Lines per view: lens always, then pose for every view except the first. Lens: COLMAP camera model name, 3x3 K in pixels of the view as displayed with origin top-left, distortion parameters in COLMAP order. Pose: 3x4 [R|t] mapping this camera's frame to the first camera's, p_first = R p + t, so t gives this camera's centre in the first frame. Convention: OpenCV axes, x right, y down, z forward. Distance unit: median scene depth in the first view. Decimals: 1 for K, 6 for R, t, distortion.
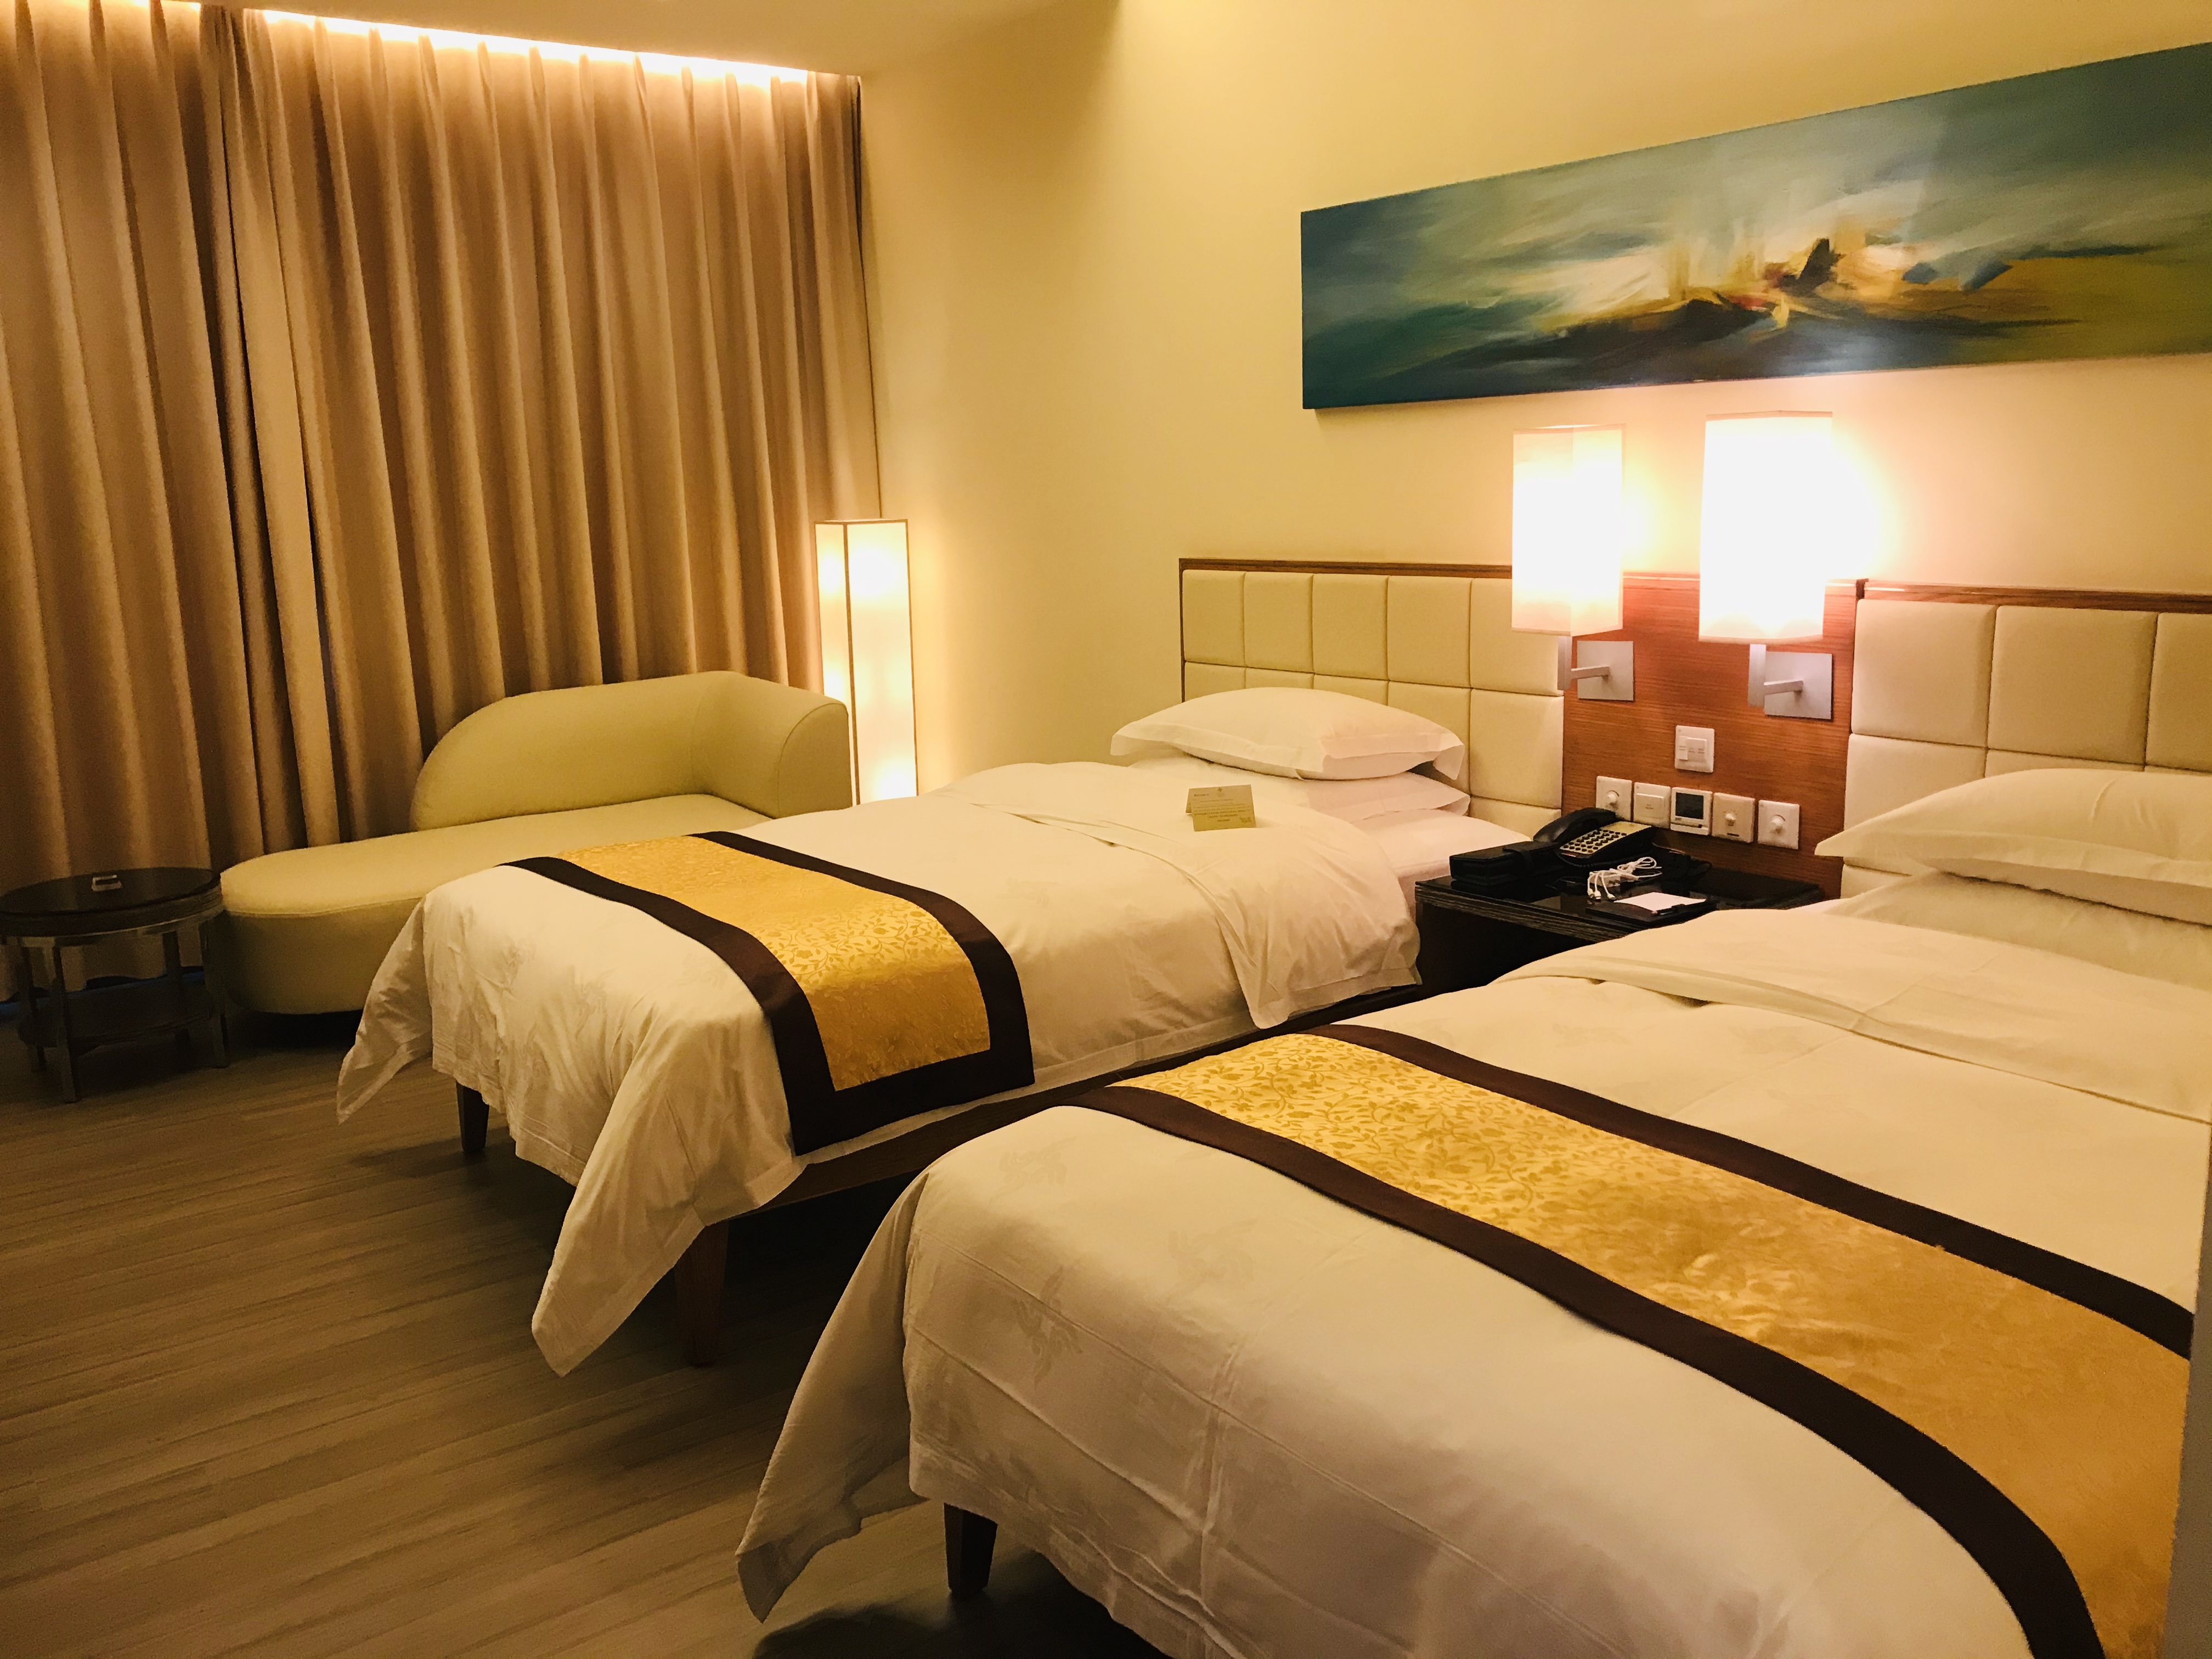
lens RADIAL K [[1808.4, 0, 1106.0], [0, 1808.4, 829.5], [0, 0, 1]] dist [0.004076, -0.000977]
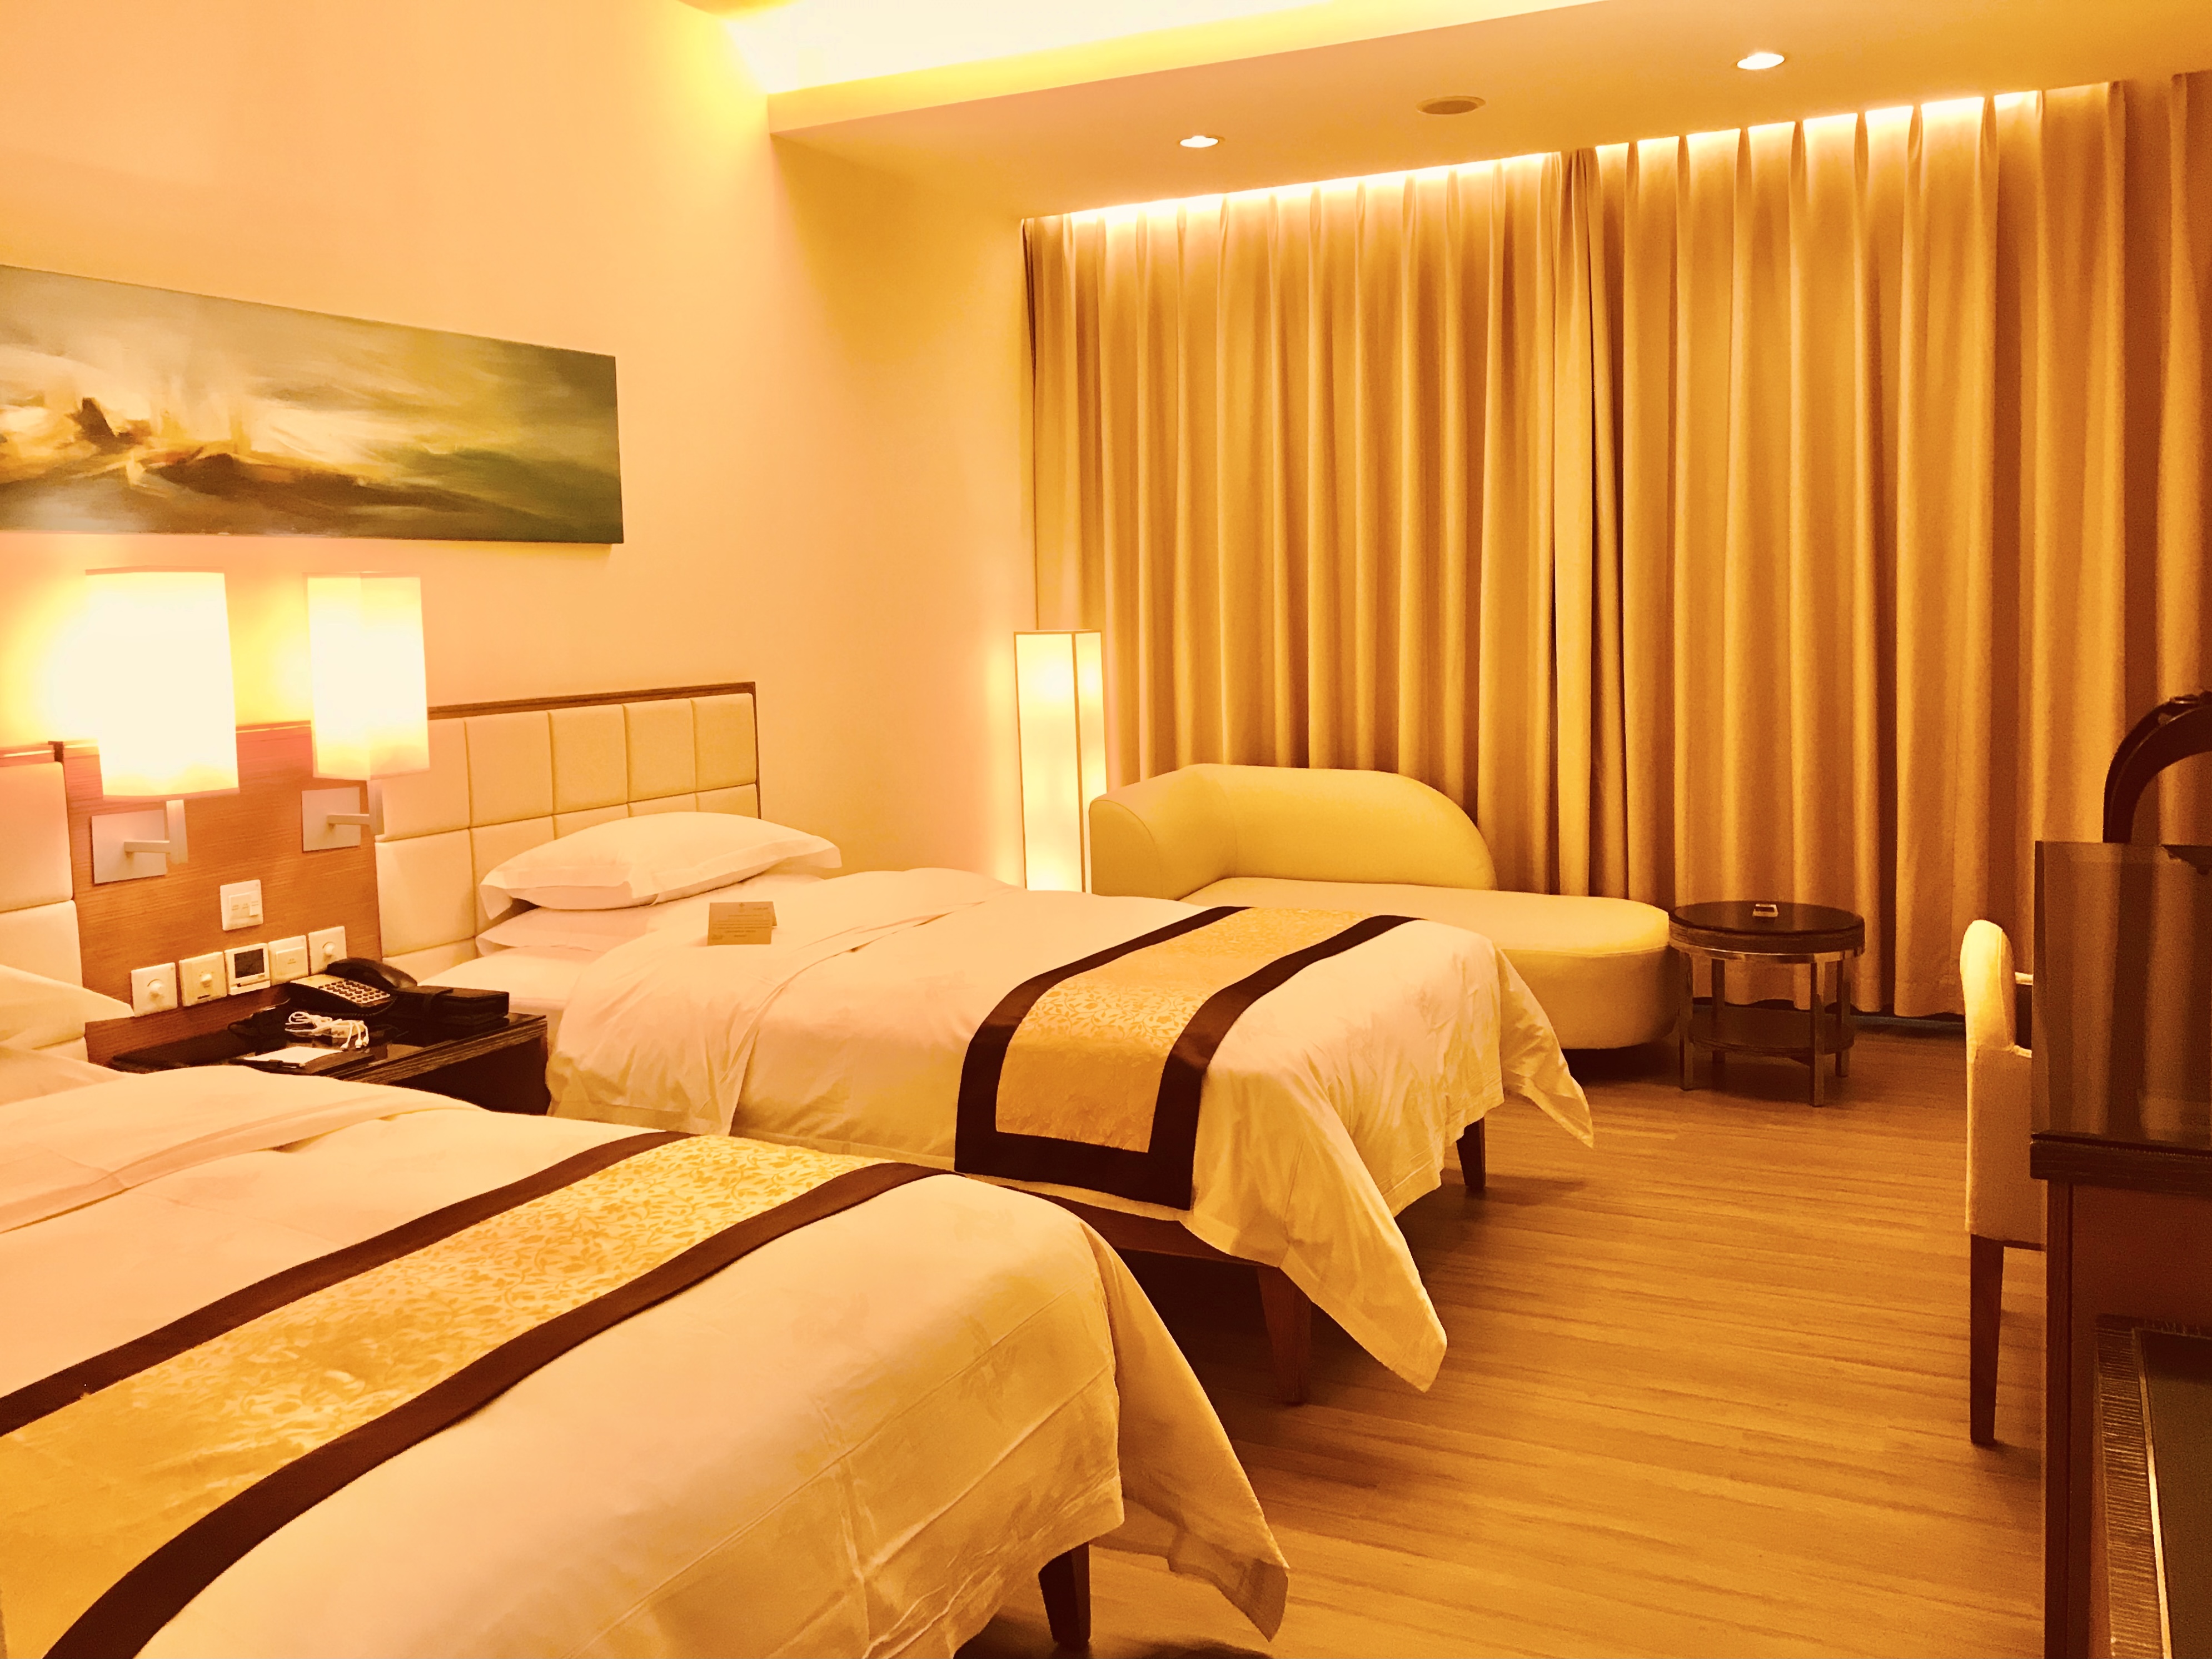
lens RADIAL K [[1808.4, 0, 1106.0], [0, 1808.4, 829.5], [0, 0, 1]] dist [0.004076, -0.000977]
pose [[-0.440058, -0.070564, 0.895192, -0.884082], [0.198297, 0.964660, 0.173518, -0.189091], [-0.875801, 0.253872, -0.410514, 1.155030]]
